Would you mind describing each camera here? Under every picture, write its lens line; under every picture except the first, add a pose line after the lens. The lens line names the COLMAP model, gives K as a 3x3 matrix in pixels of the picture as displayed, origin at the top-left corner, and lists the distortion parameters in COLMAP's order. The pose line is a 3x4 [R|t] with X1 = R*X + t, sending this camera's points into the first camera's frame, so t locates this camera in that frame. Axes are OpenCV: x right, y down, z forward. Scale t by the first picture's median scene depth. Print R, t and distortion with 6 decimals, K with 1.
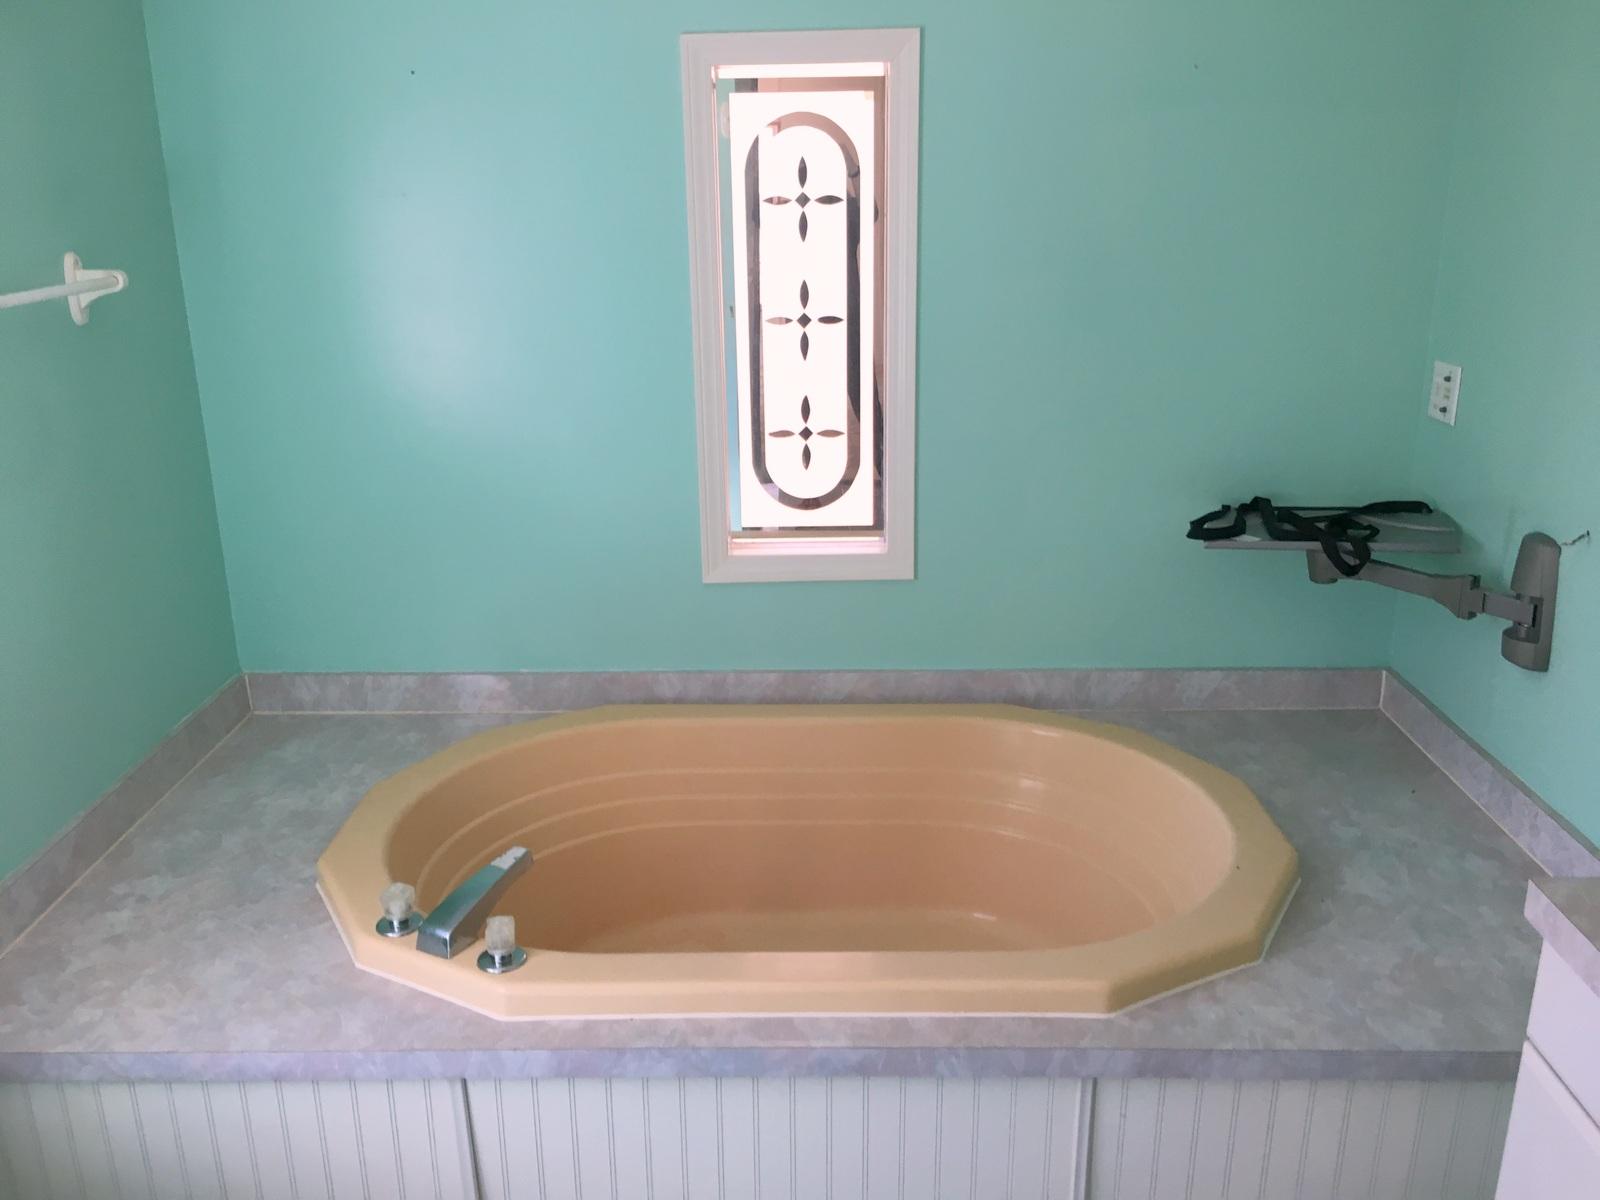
lens RADIAL K [[1378.4, 0, 790.7], [0, 1378.4, 589.2], [0, 0, 1]] dist [0.073456, -0.104925]
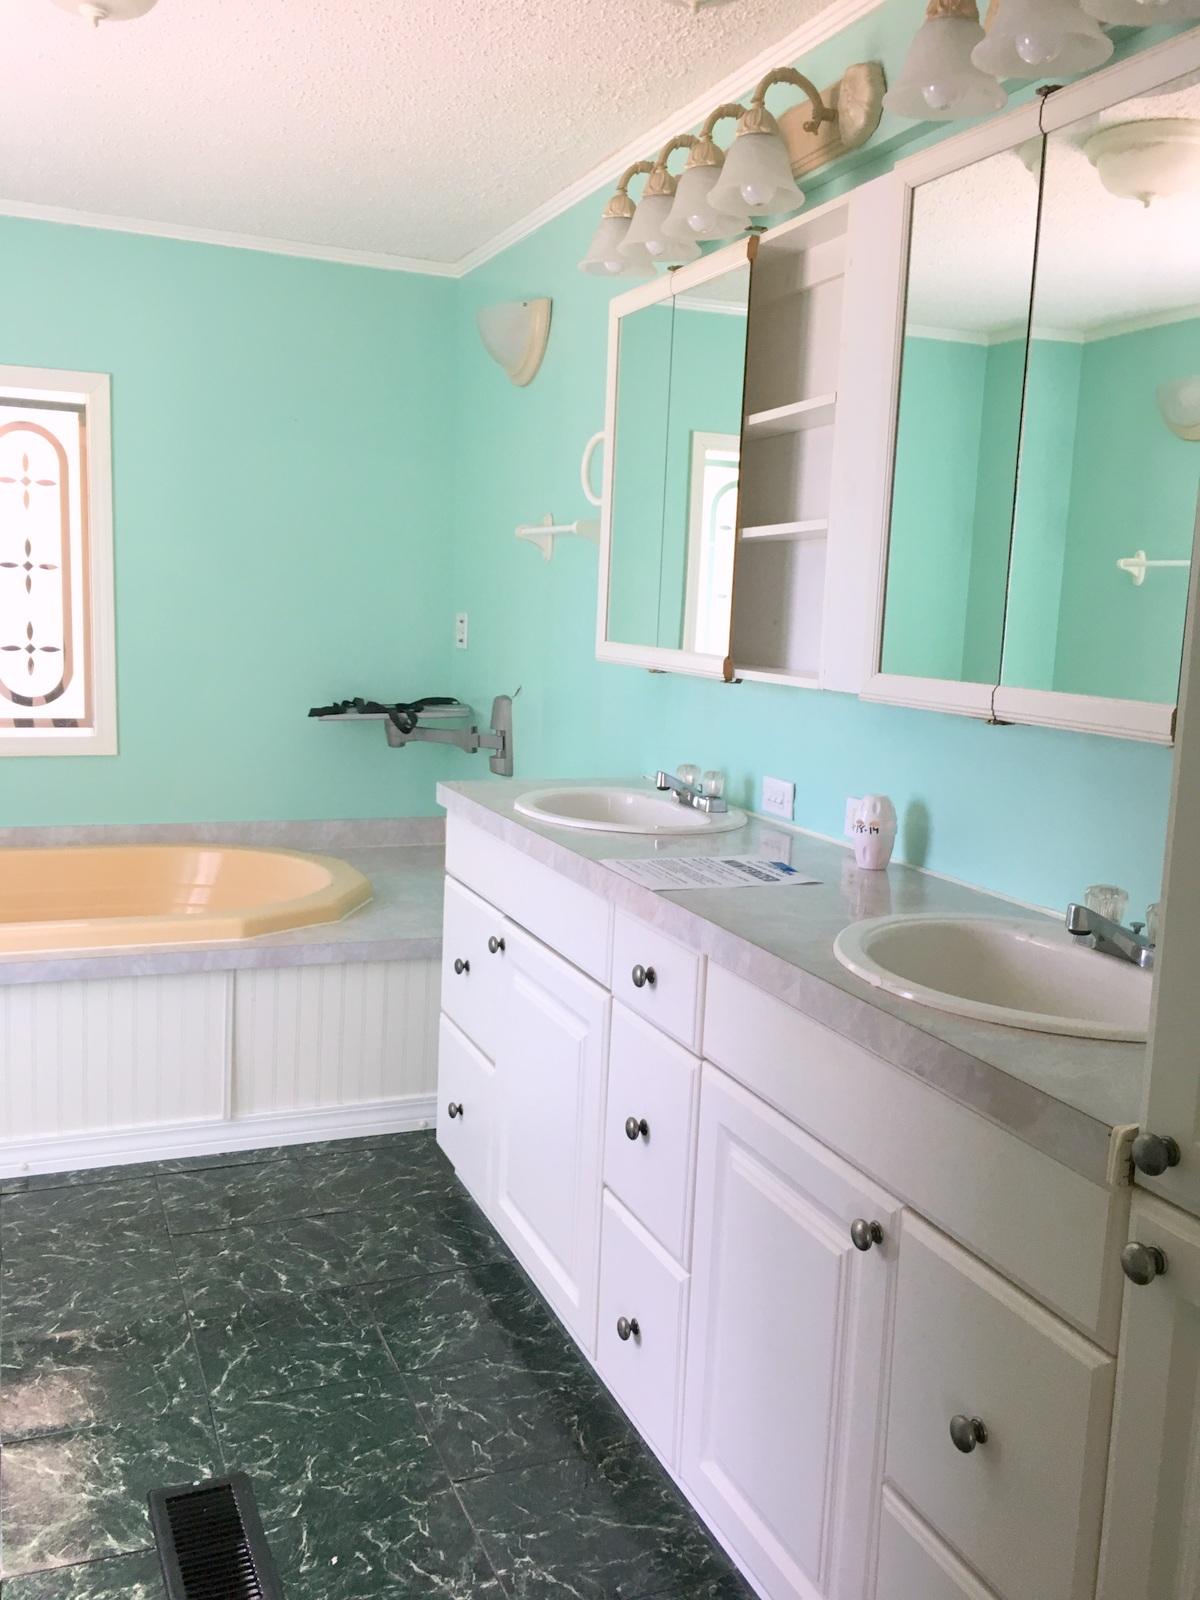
lens RADIAL K [[1378.4, 0, 603.7], [0, 1378.4, 811.8], [0, 0, 1]] dist [0.073456, -0.104925]
pose [[0.914644, -0.008575, 0.404170, -0.033689], [0.068731, 0.988518, -0.134568, 0.324915], [-0.398375, 0.150861, 0.904731, -0.537736]]
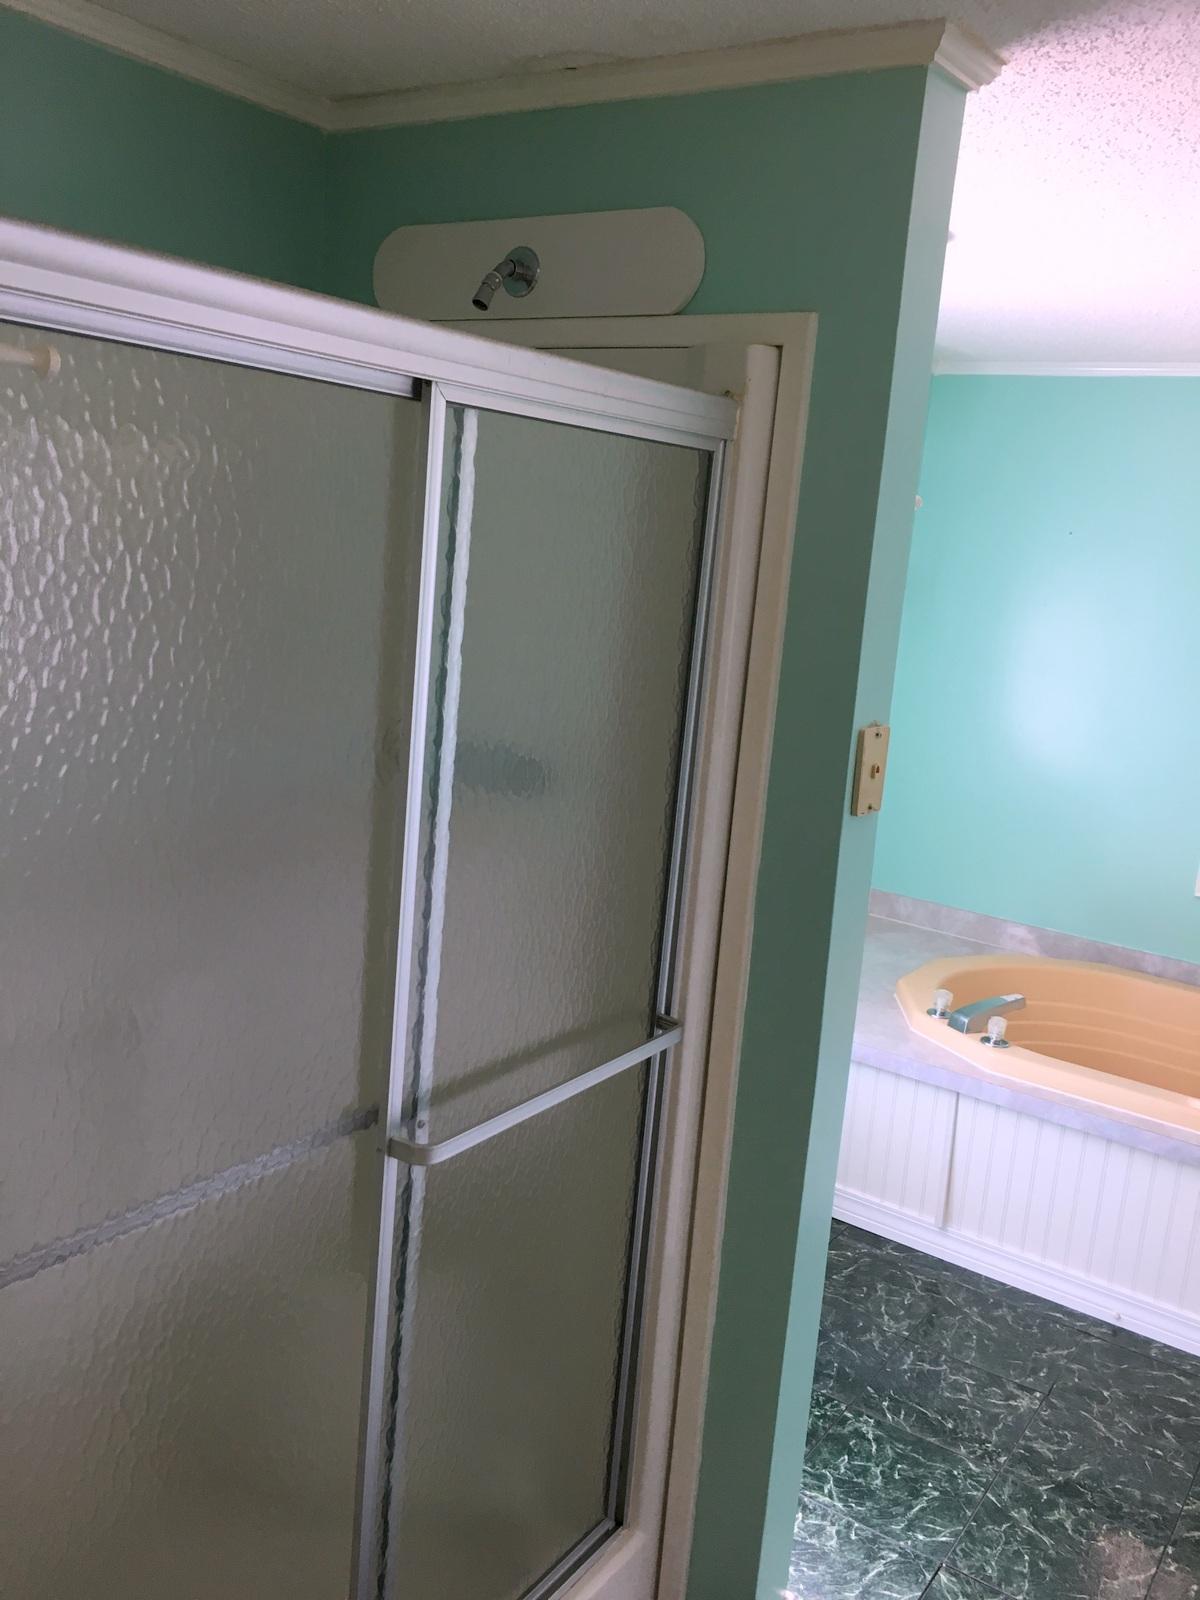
lens RADIAL K [[1378.4, 0, 597.5], [0, 1378.4, 798.2], [0, 0, 1]] dist [0.073456, -0.104925]
pose [[0.832325, 0.193671, -0.519352, 0.174731], [-0.262045, 0.963139, -0.060795, 0.172522], [0.488434, 0.186695, 0.852395, -0.612538]]
